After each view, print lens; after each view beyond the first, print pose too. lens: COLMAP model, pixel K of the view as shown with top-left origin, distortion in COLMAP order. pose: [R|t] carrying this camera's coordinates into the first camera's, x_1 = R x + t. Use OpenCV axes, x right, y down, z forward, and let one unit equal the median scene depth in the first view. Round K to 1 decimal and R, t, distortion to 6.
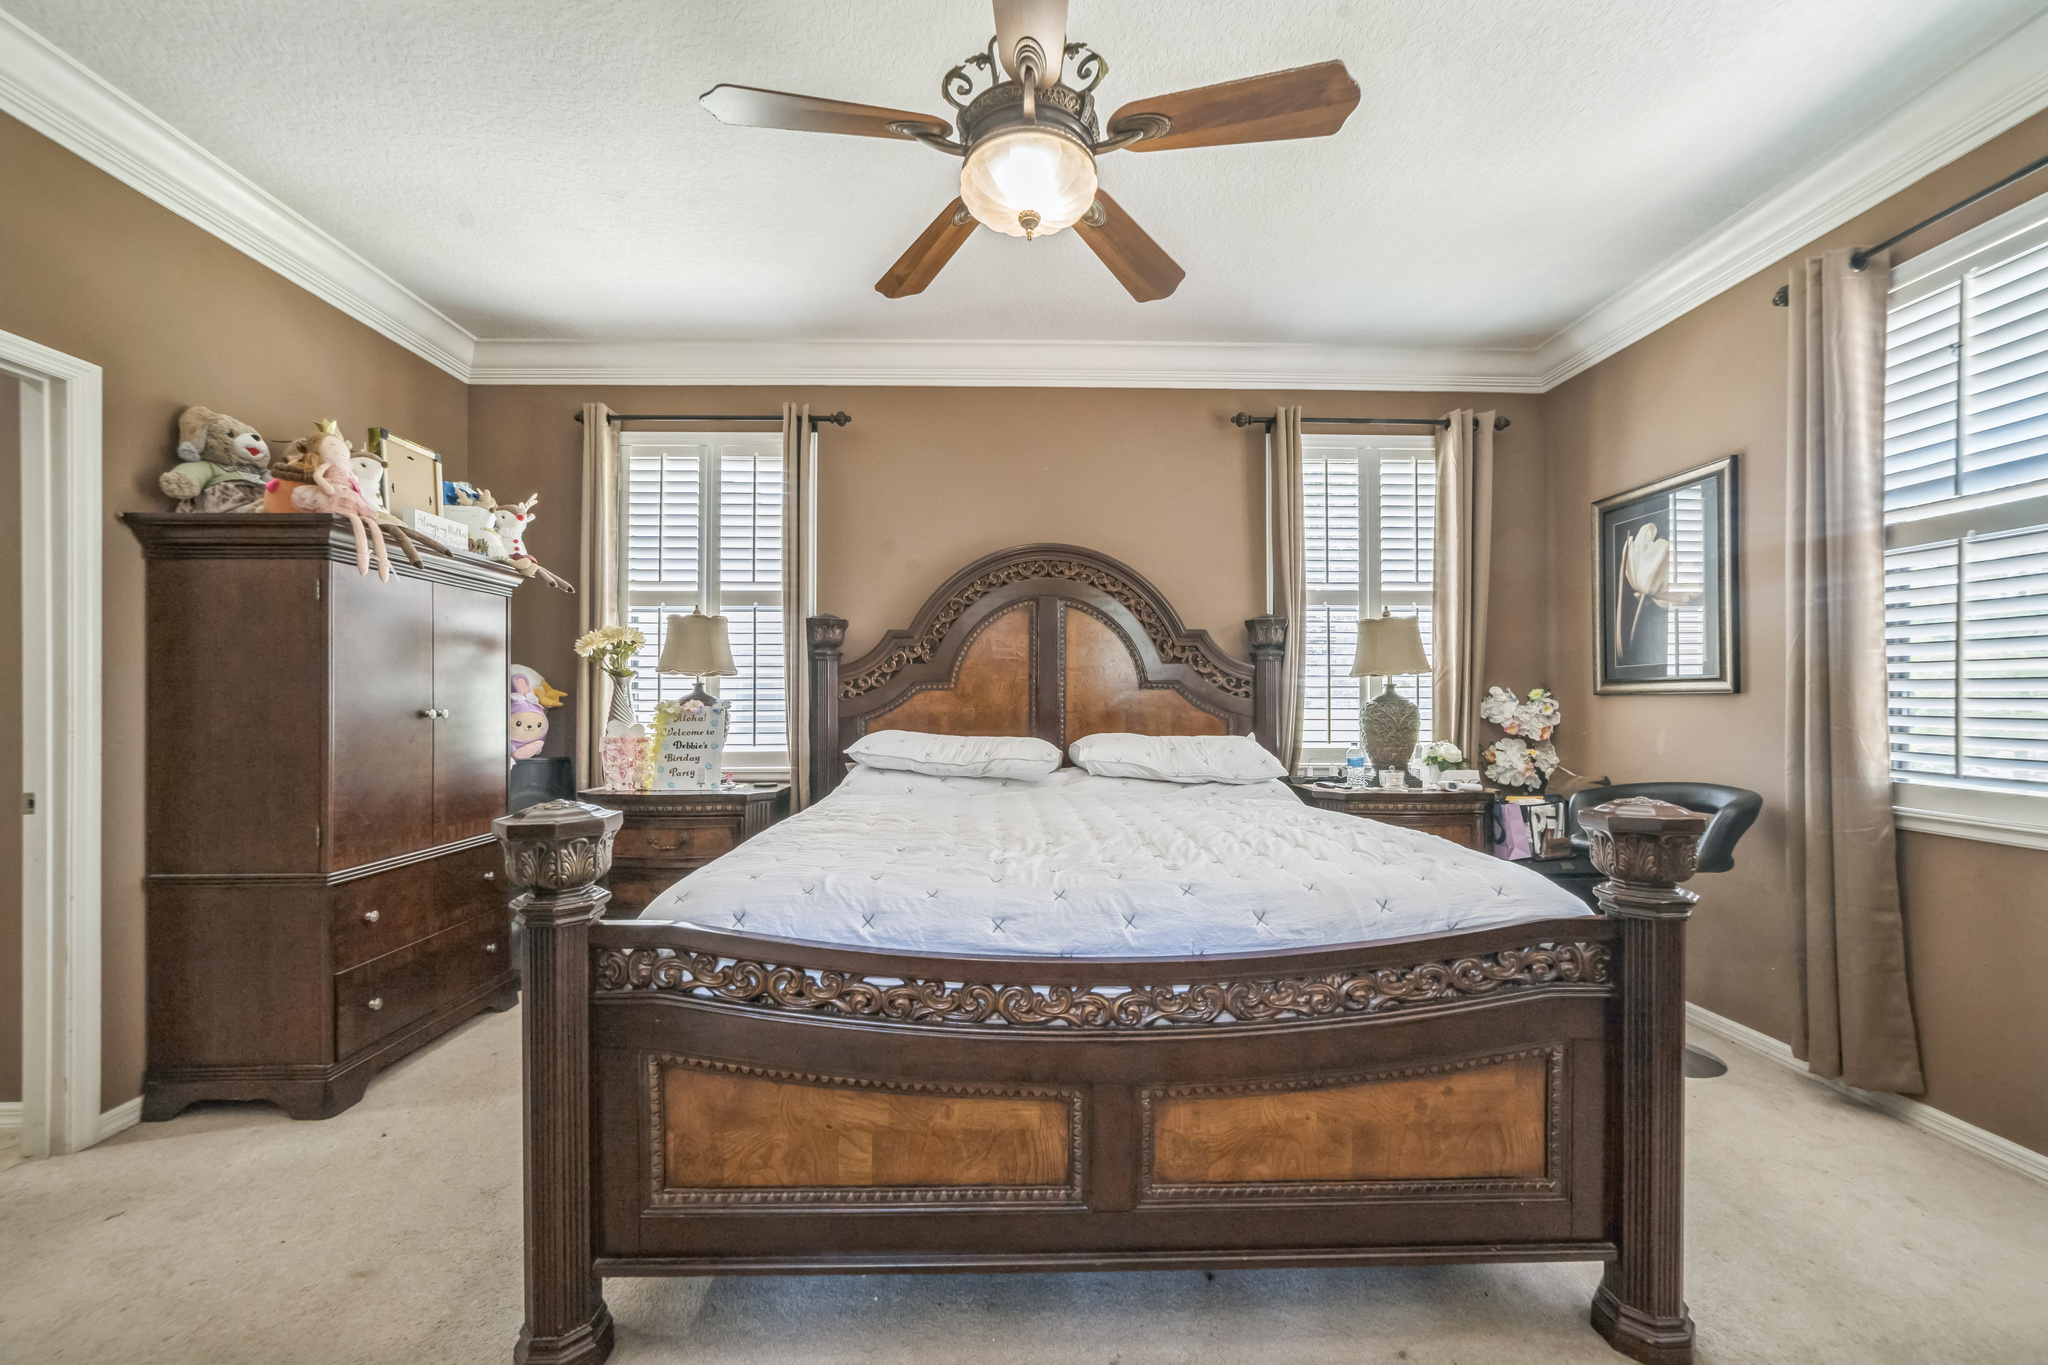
lens RADIAL K [[842.1, 0, 1026.8], [0, 842.1, 715.0], [0, 0, 1]] dist [-0.008990, 0.001101]
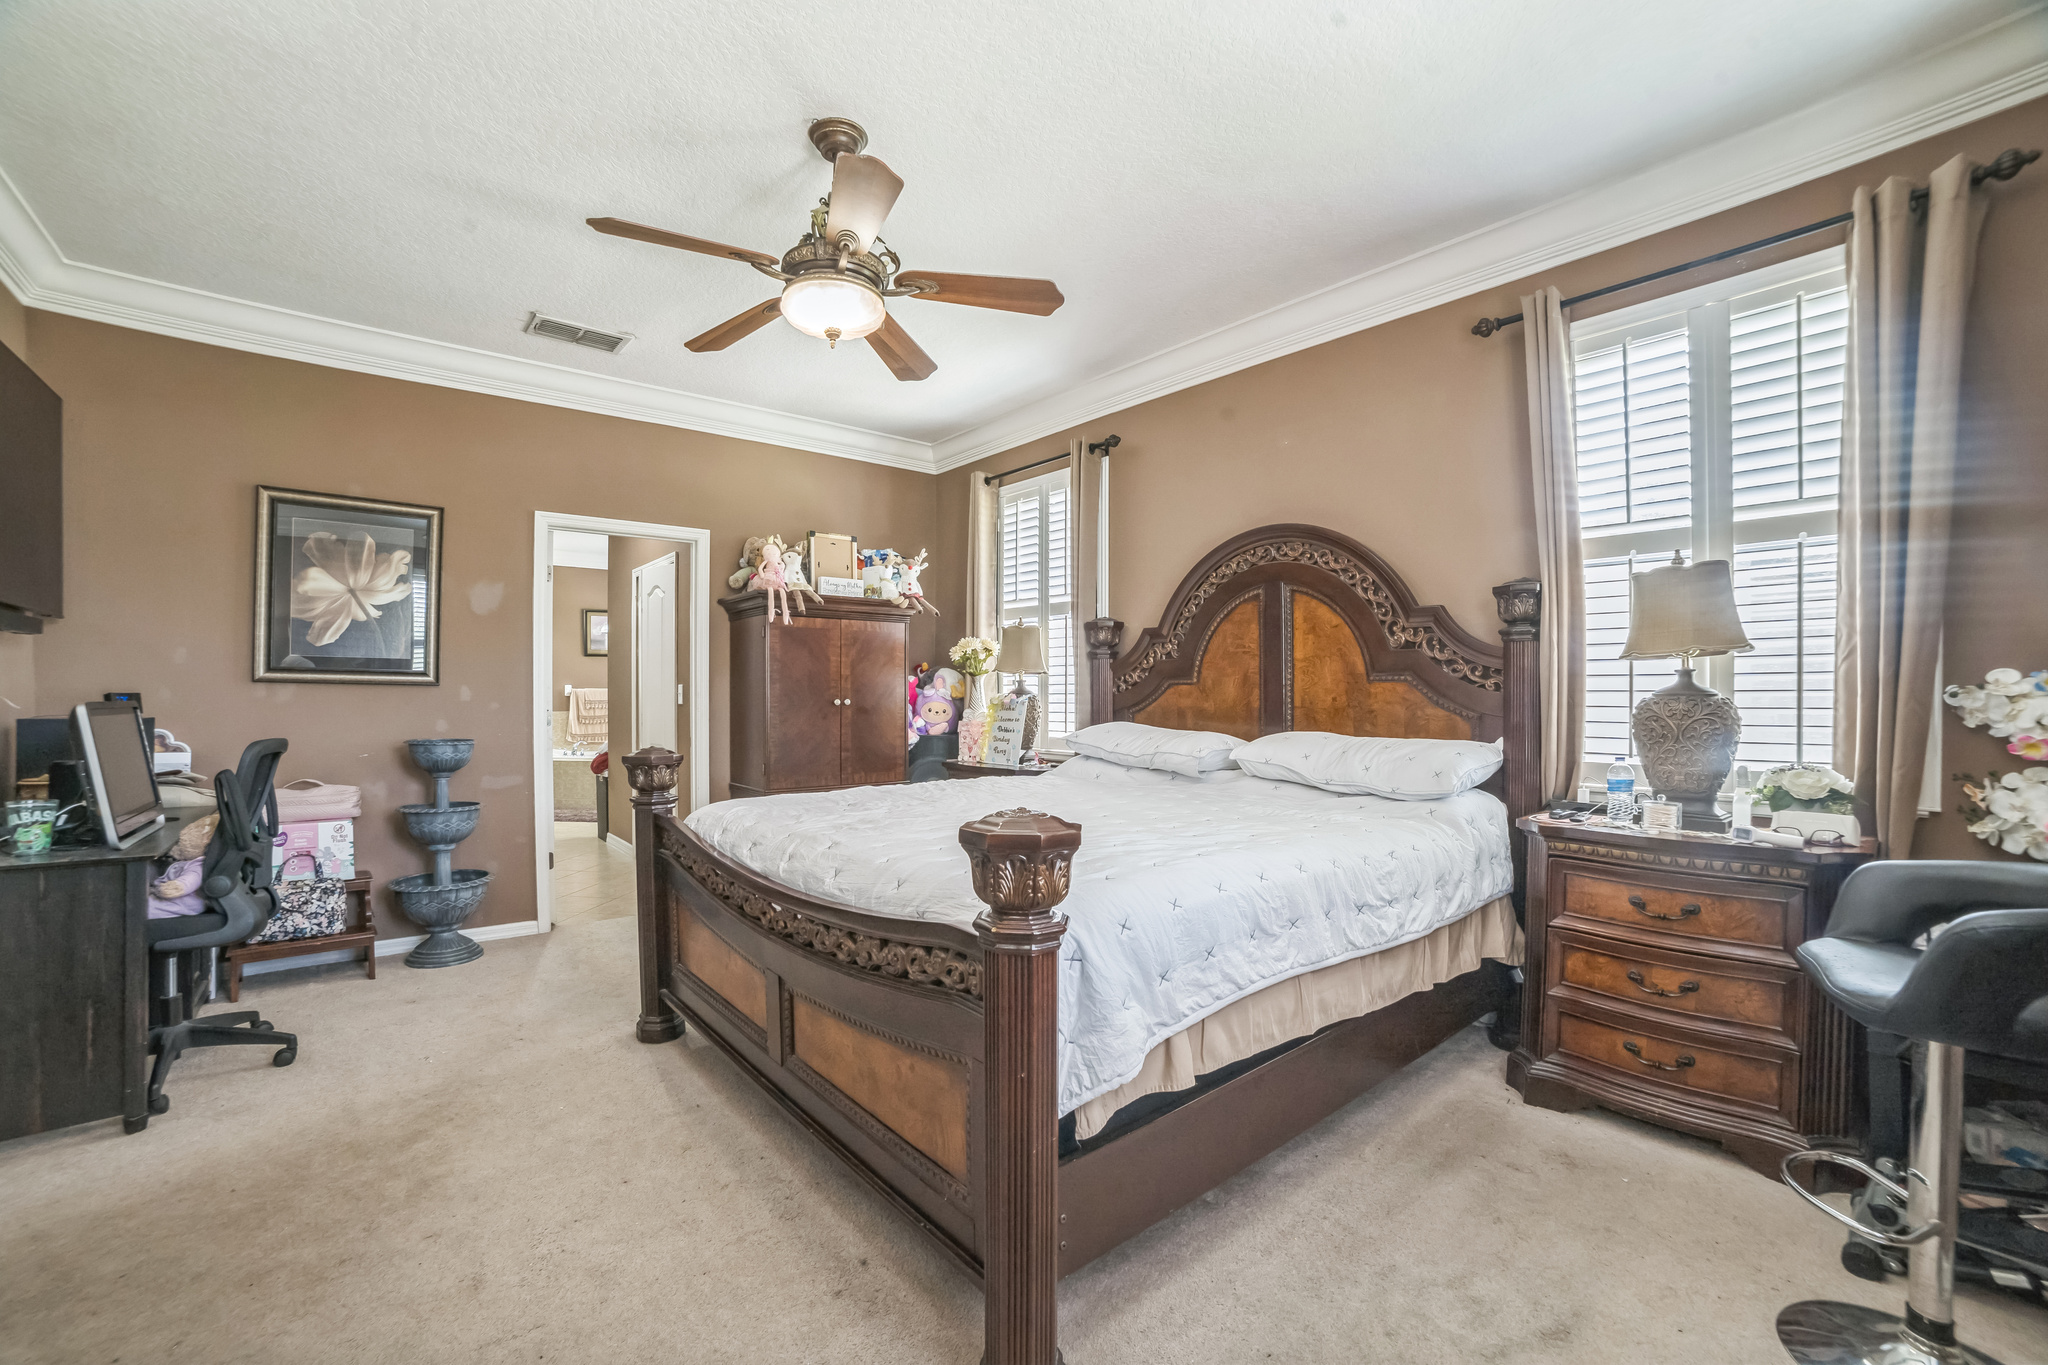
lens RADIAL K [[912.8, 0, 1009.8], [0, 912.8, 705.3], [0, 0, 1]] dist [-0.030389, 0.000466]
pose [[0.599008, 0.011137, -0.800666, 0.658525], [-0.010915, 0.999924, 0.005743, -0.007967], [0.800669, 0.005299, 0.599084, 0.168902]]
